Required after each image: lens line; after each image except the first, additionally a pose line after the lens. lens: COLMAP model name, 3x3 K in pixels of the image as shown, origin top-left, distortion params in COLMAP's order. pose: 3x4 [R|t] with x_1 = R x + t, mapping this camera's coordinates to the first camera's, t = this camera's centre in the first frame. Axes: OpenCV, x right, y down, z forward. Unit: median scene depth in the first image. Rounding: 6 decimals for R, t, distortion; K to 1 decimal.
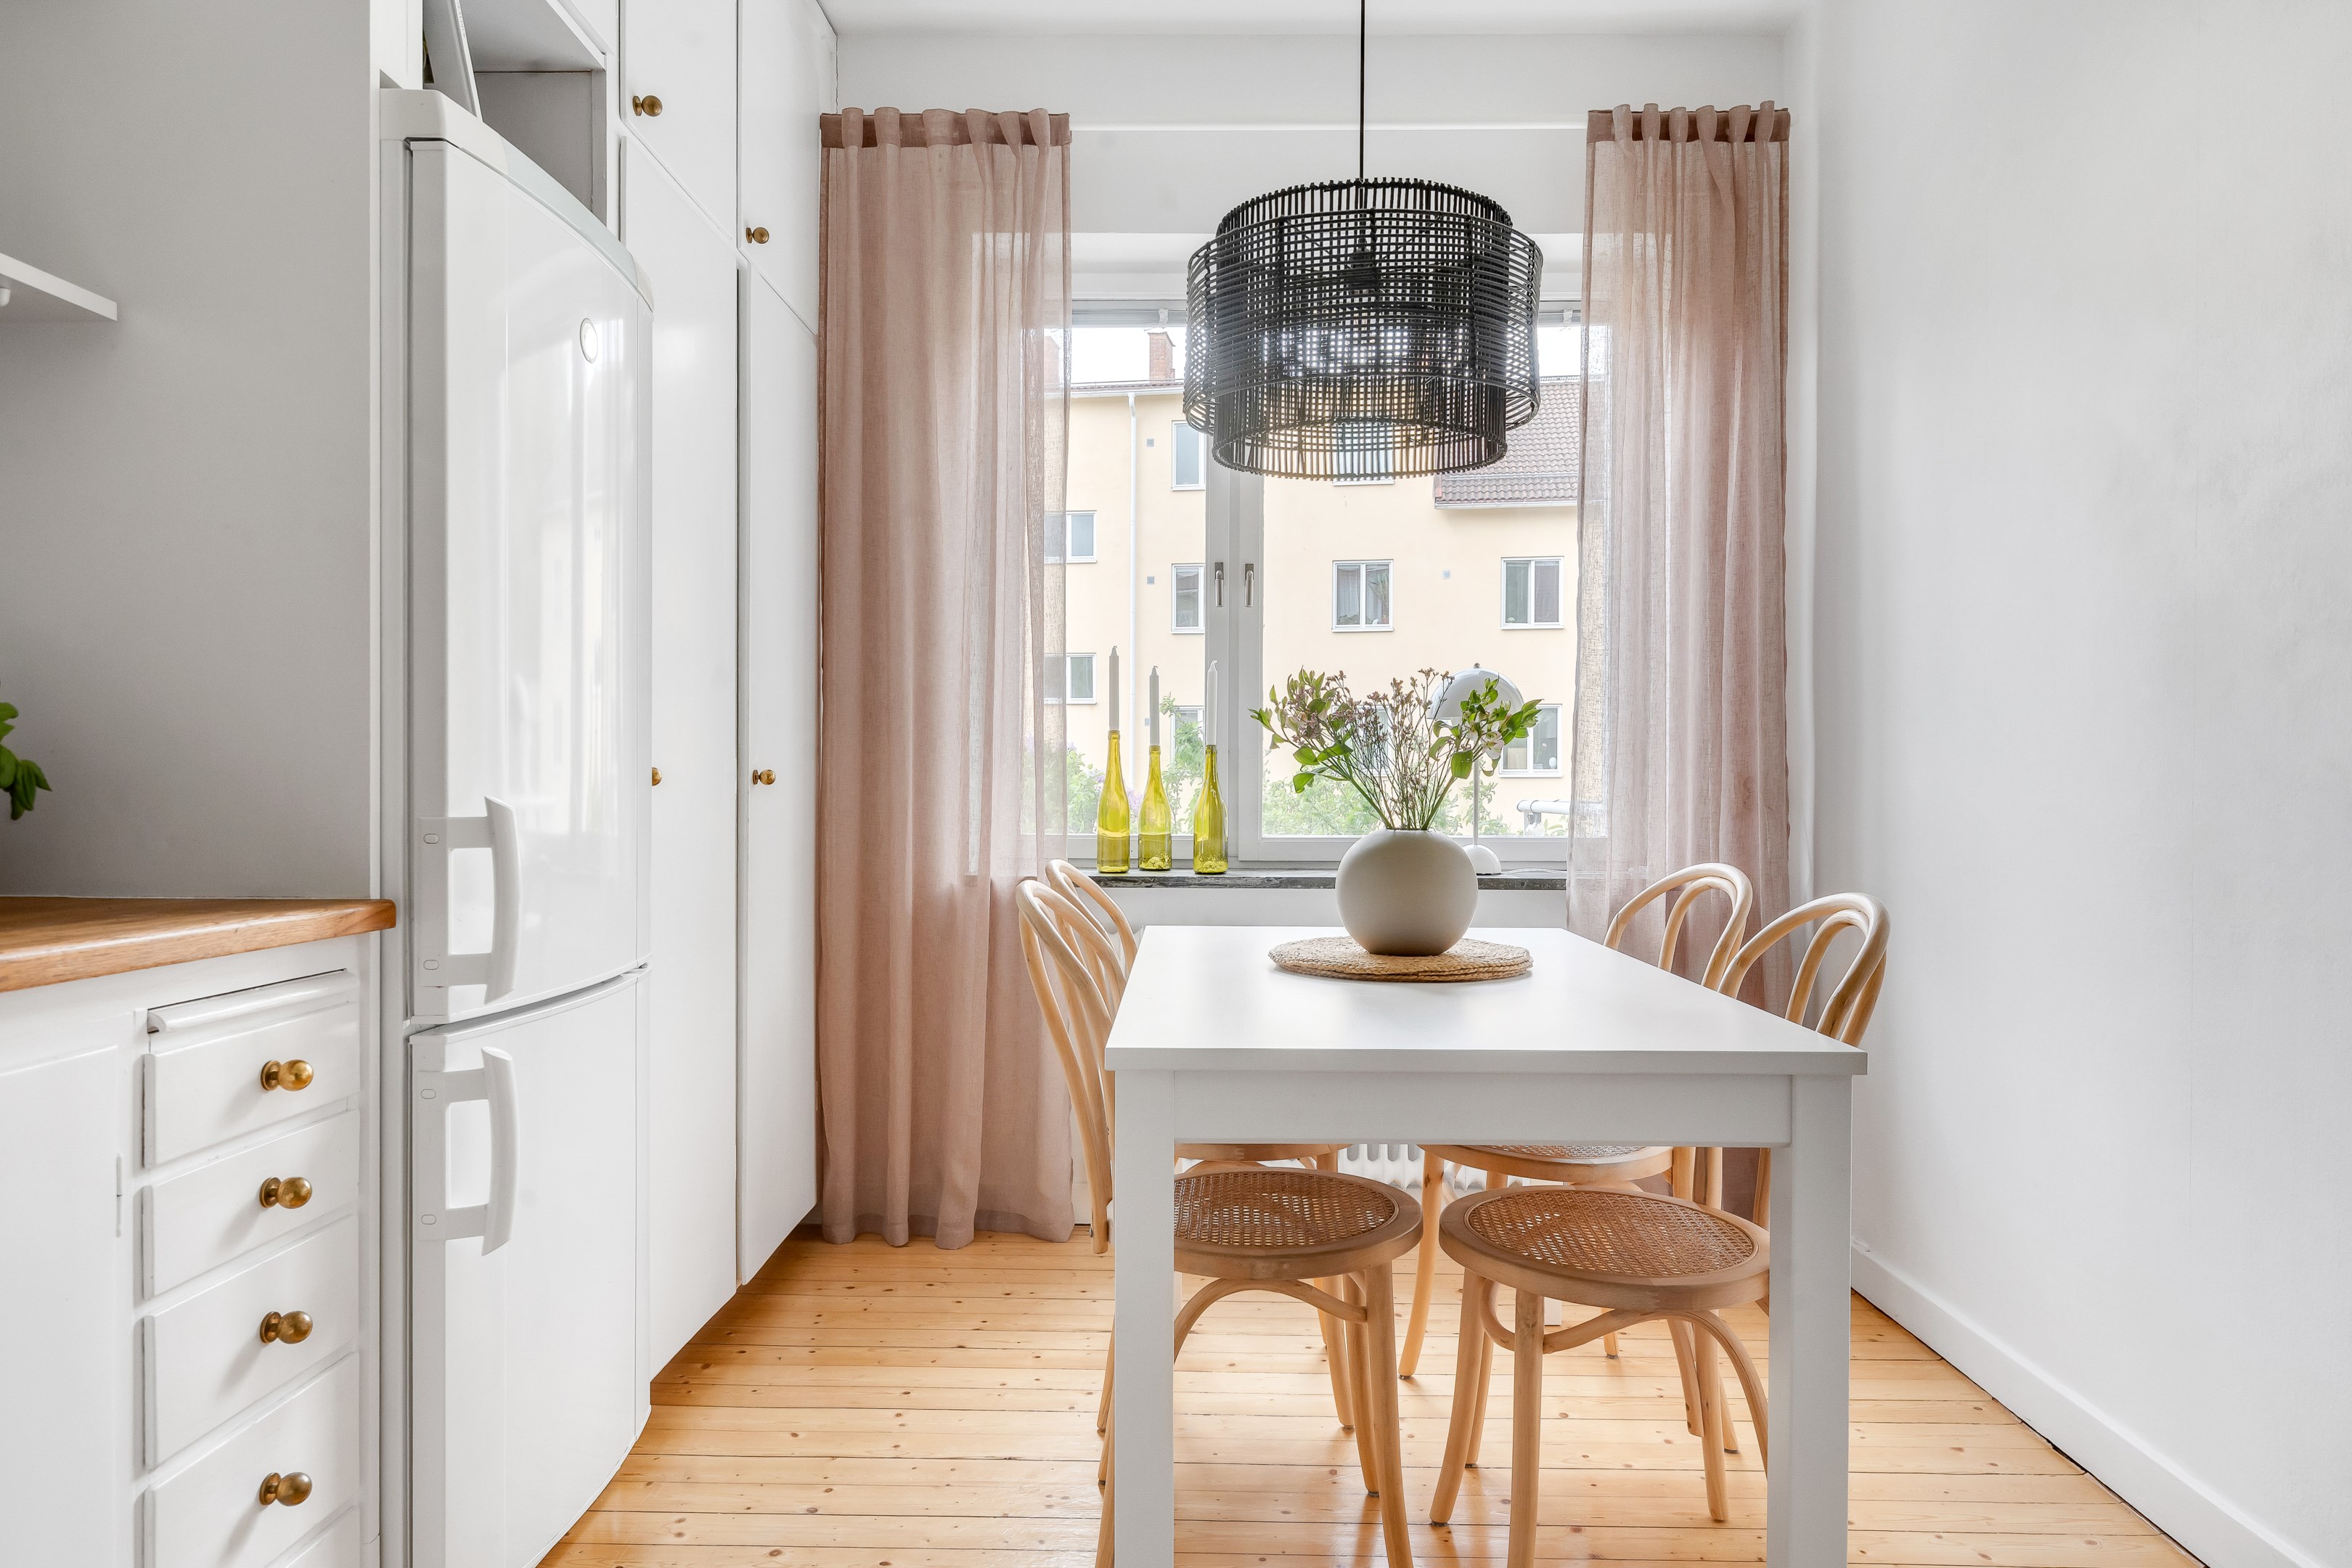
lens RADIAL K [[1452.5, 0, 1176.0], [0, 1452.5, 784.0], [0, 0, 1]] dist [0.004595, -0.001896]
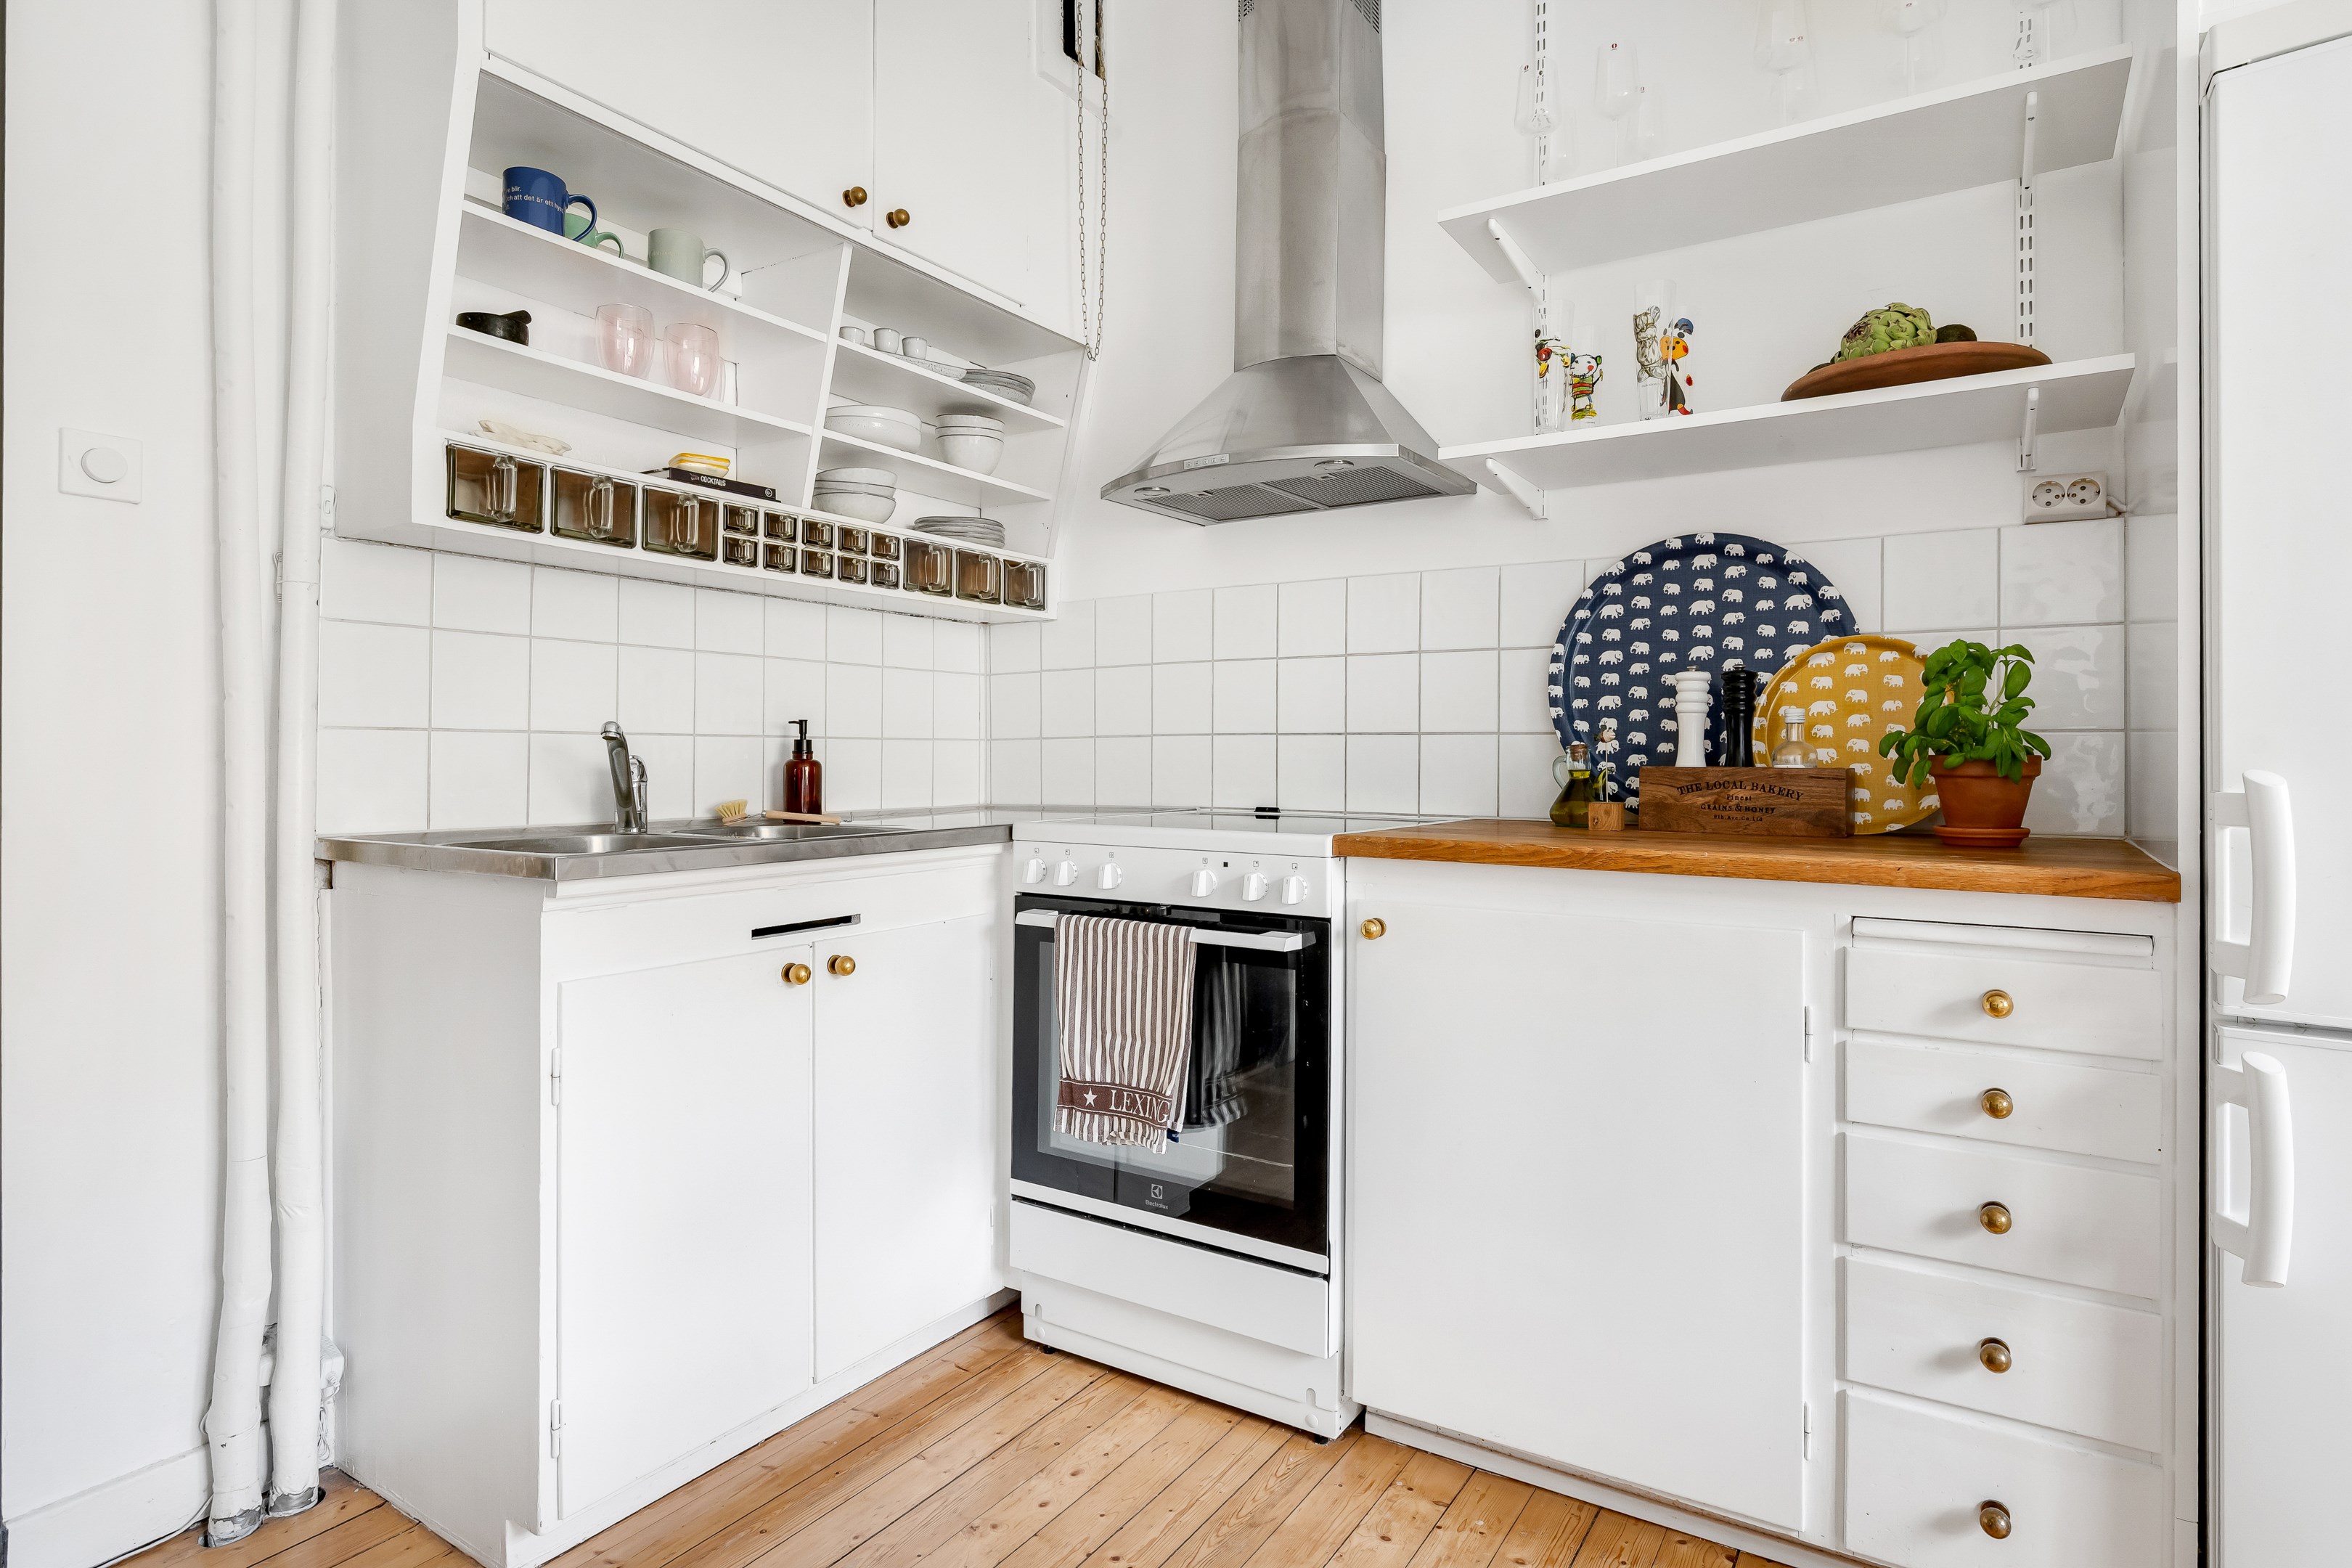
lens RADIAL K [[1239.2, 0, 1178.6], [0, 1239.2, 744.4], [0, 0, 1]] dist [0.000455, -0.000380]
pose [[-0.518334, -0.014439, -0.855056, 0.368852], [-0.006115, 0.999894, -0.013178, 0.004841], [0.855156, -0.001602, -0.518368, 0.598595]]
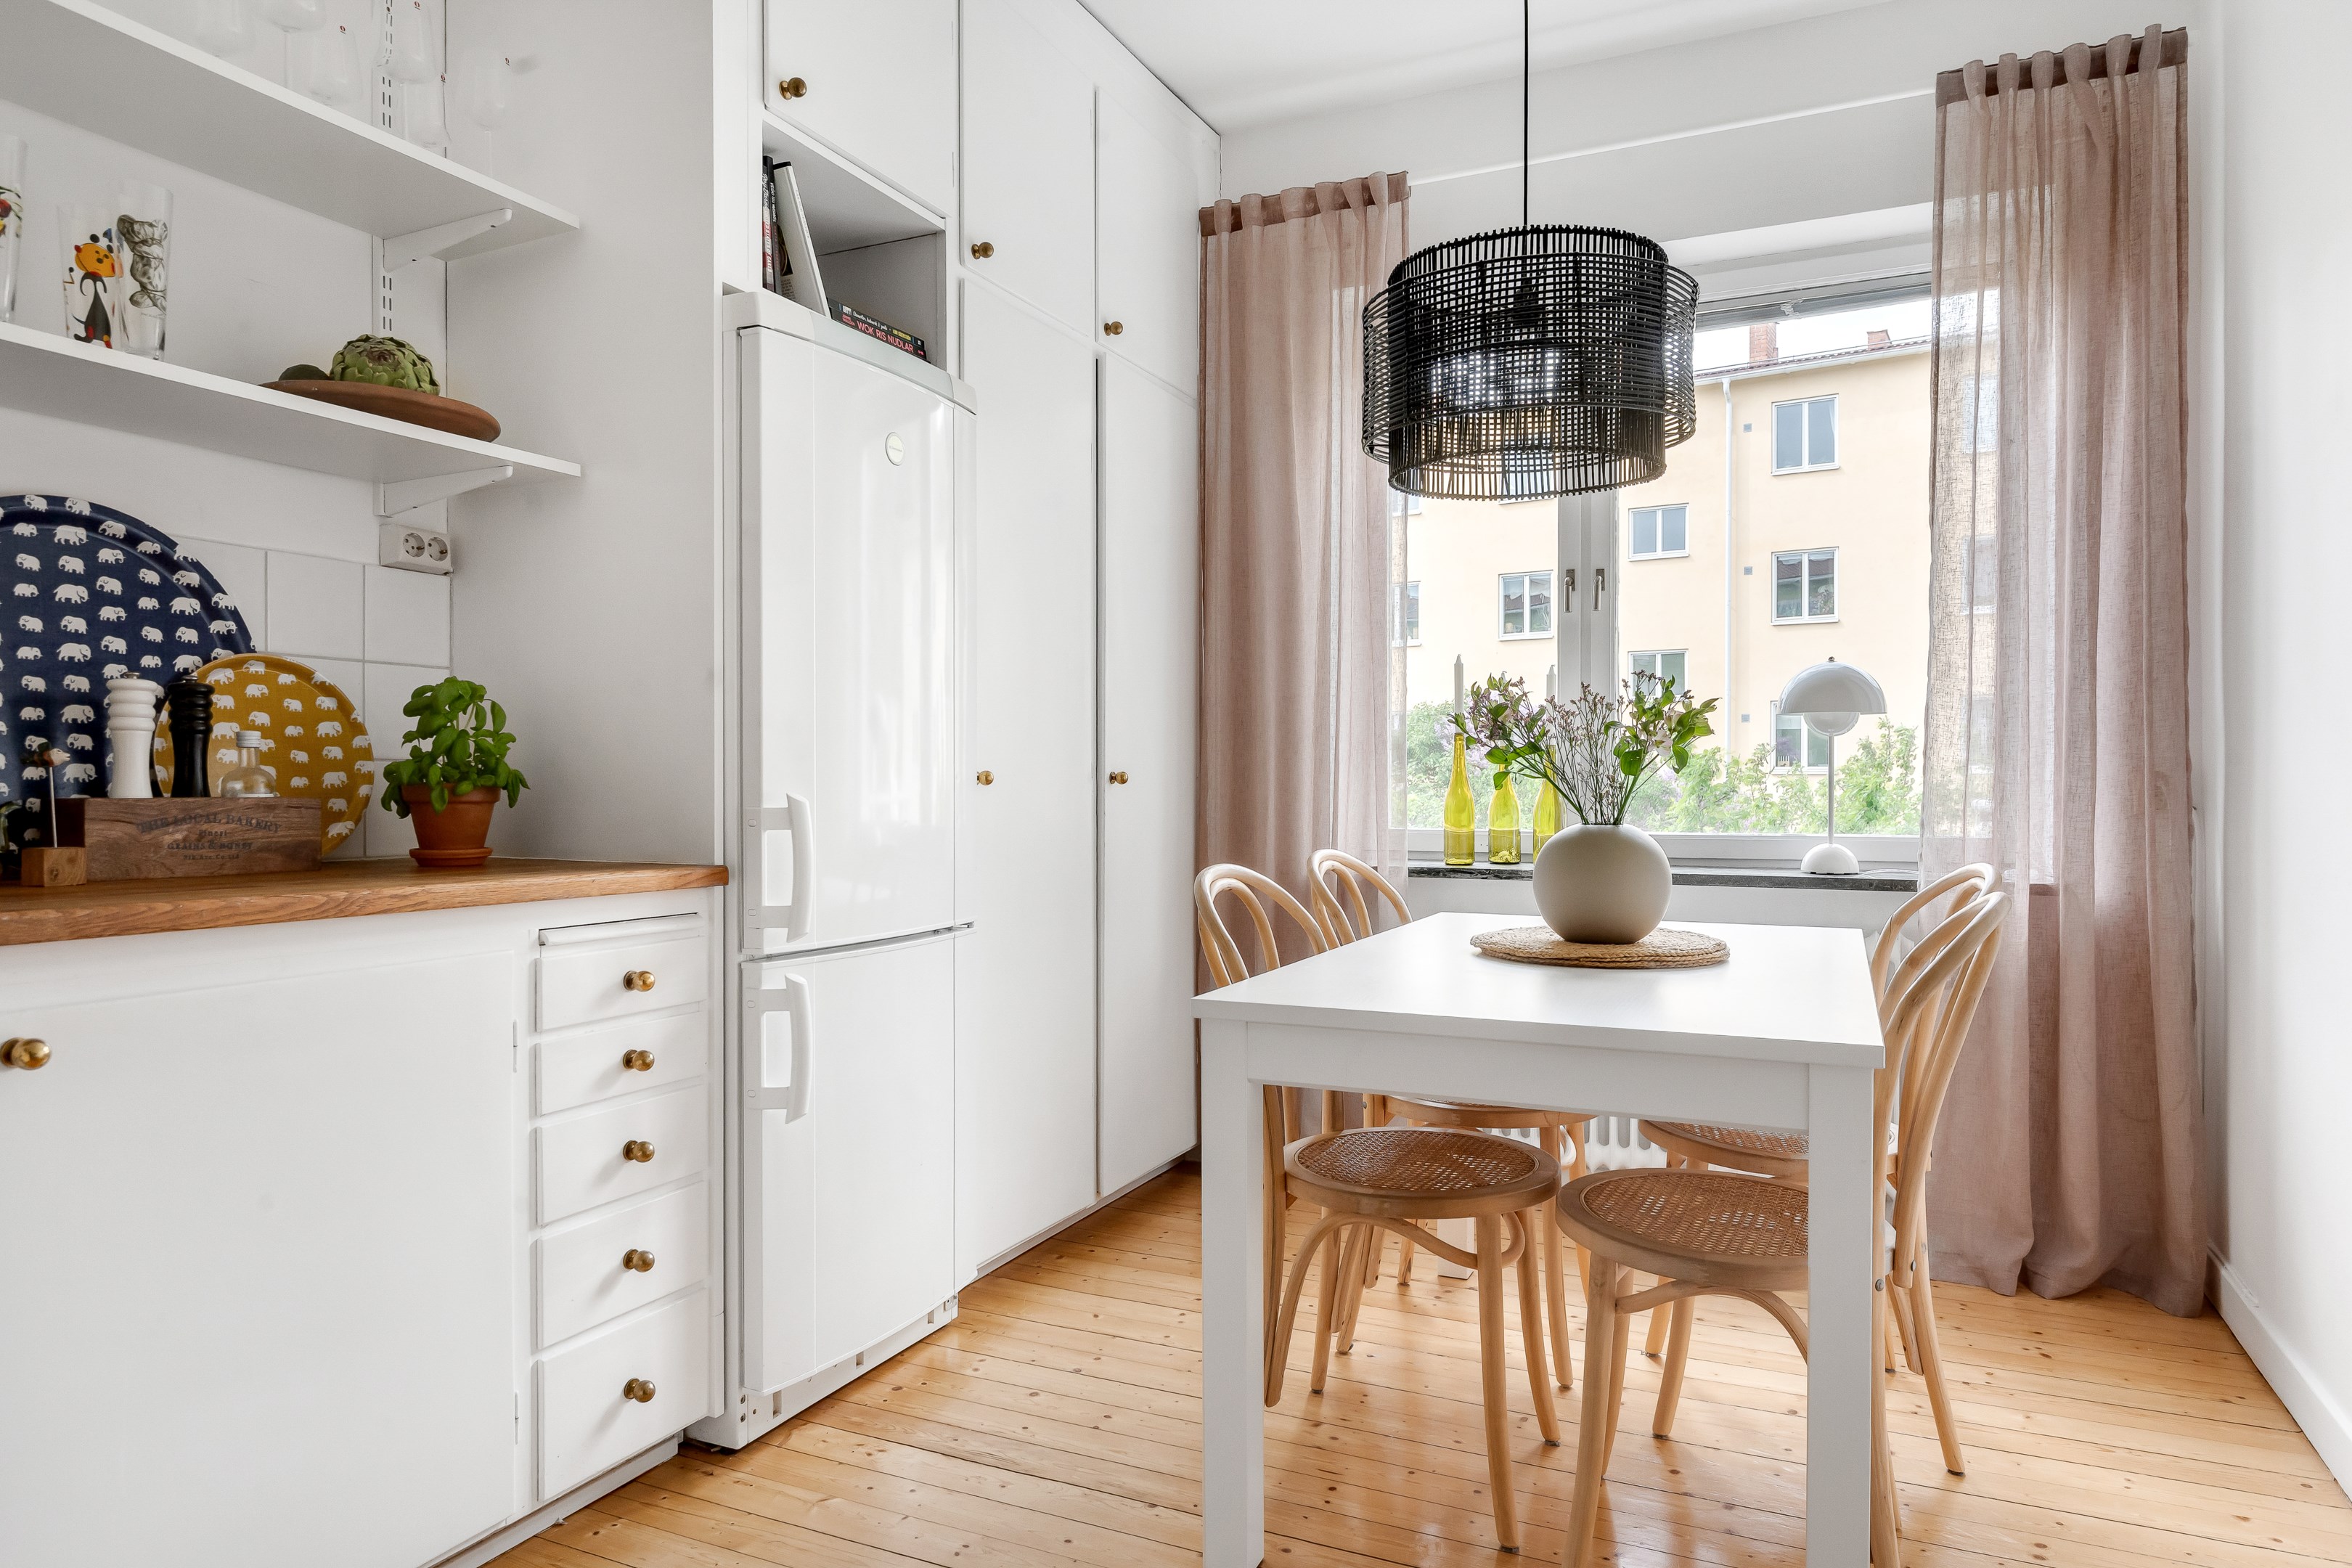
lens RADIAL K [[1418.4, 0, 1205.7], [0, 1418.4, 780.2], [0, 0, 1]] dist [-0.001111, 0.000179]
pose [[0.918228, -0.004585, -0.396025, 0.306710], [0.003665, 0.999989, -0.003081, 0.001393], [0.396034, 0.001377, 0.918235, -0.060553]]
